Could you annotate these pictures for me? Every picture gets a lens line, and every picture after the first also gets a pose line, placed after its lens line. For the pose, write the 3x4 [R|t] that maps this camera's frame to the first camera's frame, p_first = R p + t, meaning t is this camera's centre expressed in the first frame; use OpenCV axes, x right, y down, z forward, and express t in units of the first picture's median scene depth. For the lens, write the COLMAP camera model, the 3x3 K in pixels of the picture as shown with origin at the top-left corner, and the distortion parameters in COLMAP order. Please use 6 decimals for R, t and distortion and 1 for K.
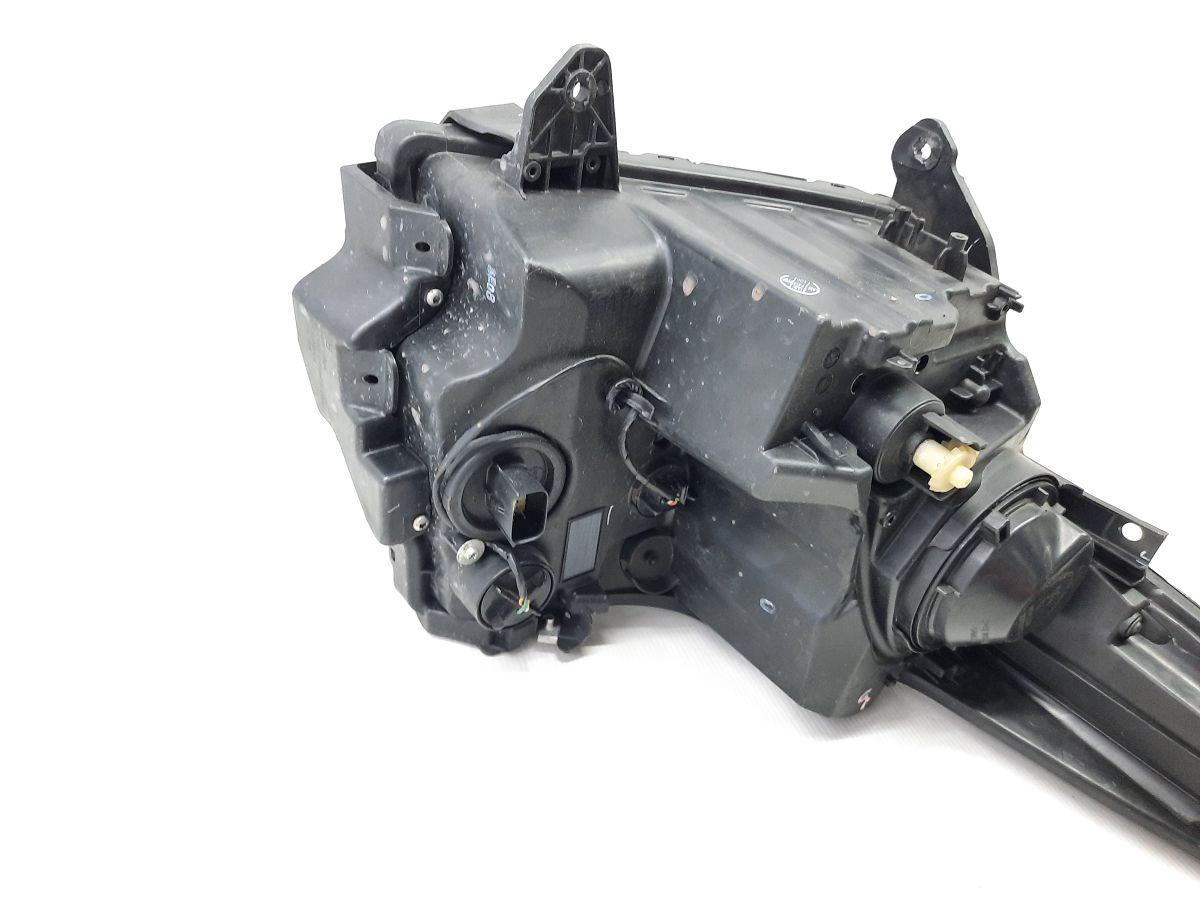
lens RADIAL K [[891.8, 0, 616.6], [0, 891.8, 449.9], [0, 0, 1]] dist [0.077278, -0.109018]
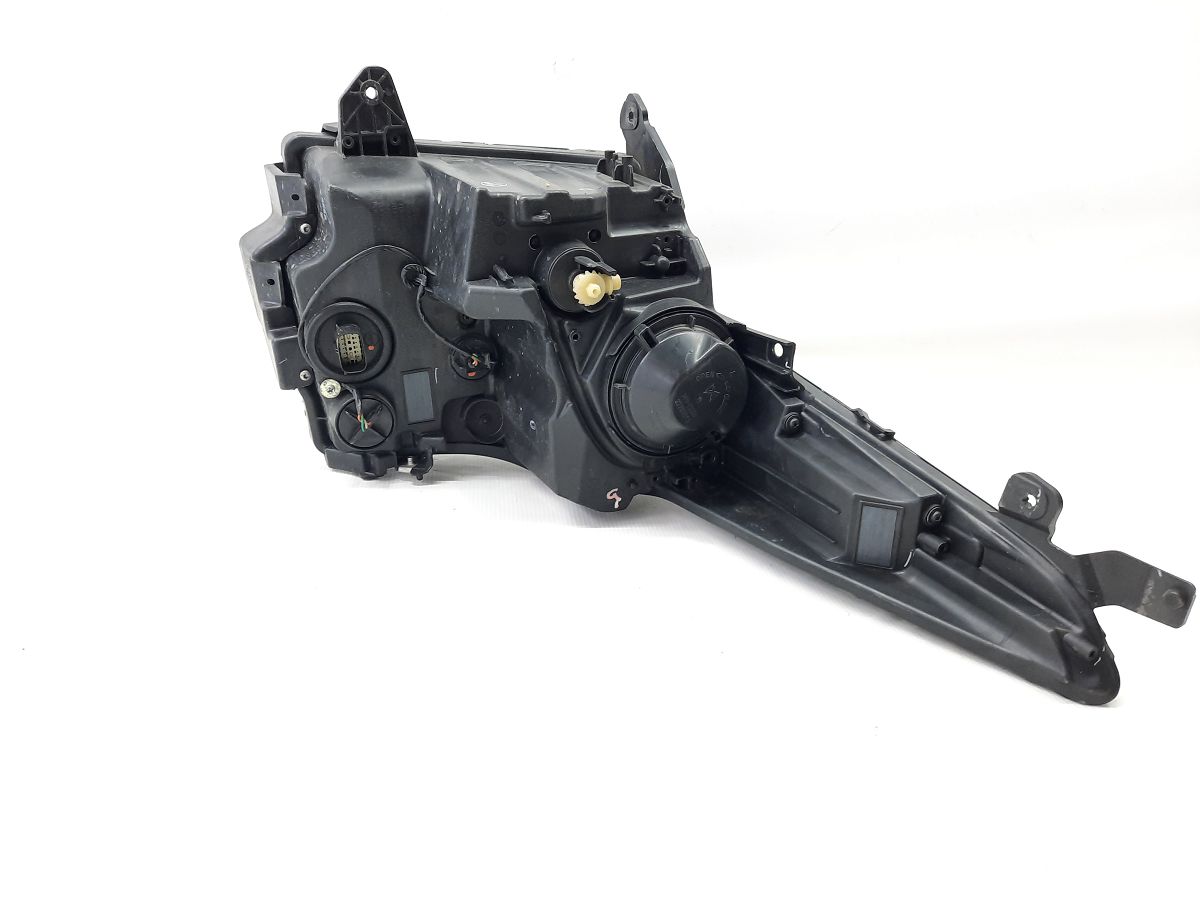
lens RADIAL K [[891.8, 0, 616.6], [0, 891.8, 449.9], [0, 0, 1]] dist [0.077278, -0.109018]
pose [[0.969686, -0.057279, -0.237548, 0.702509], [0.015192, 0.984390, -0.175345, 0.515095], [0.243884, 0.166420, 0.955419, -0.357250]]
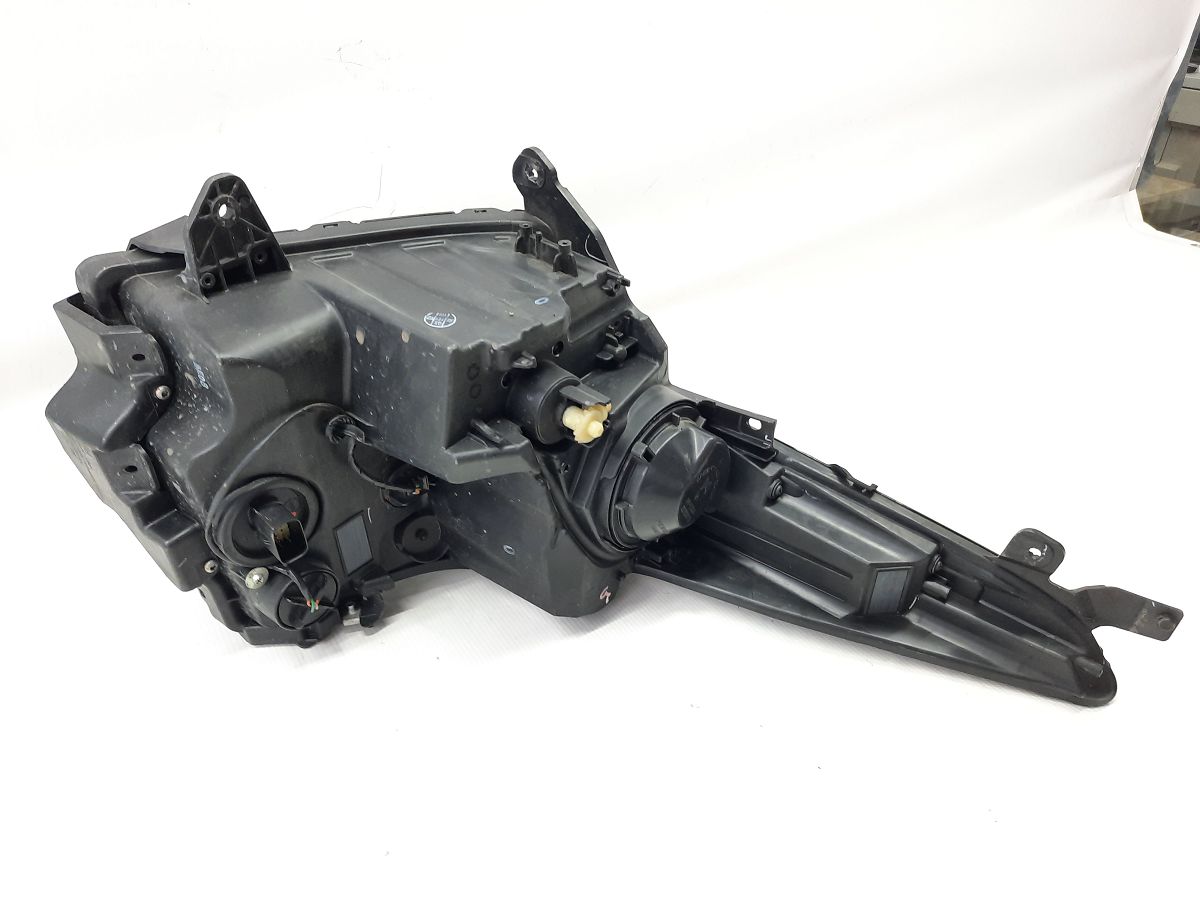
lens RADIAL K [[891.8, 0, 616.6], [0, 891.8, 449.9], [0, 0, 1]] dist [0.077278, -0.109018]
pose [[0.959438, -0.260334, 0.108194, 0.238411], [0.249707, 0.962879, 0.102517, -0.064331], [-0.130866, -0.071342, 0.988830, -0.313765]]
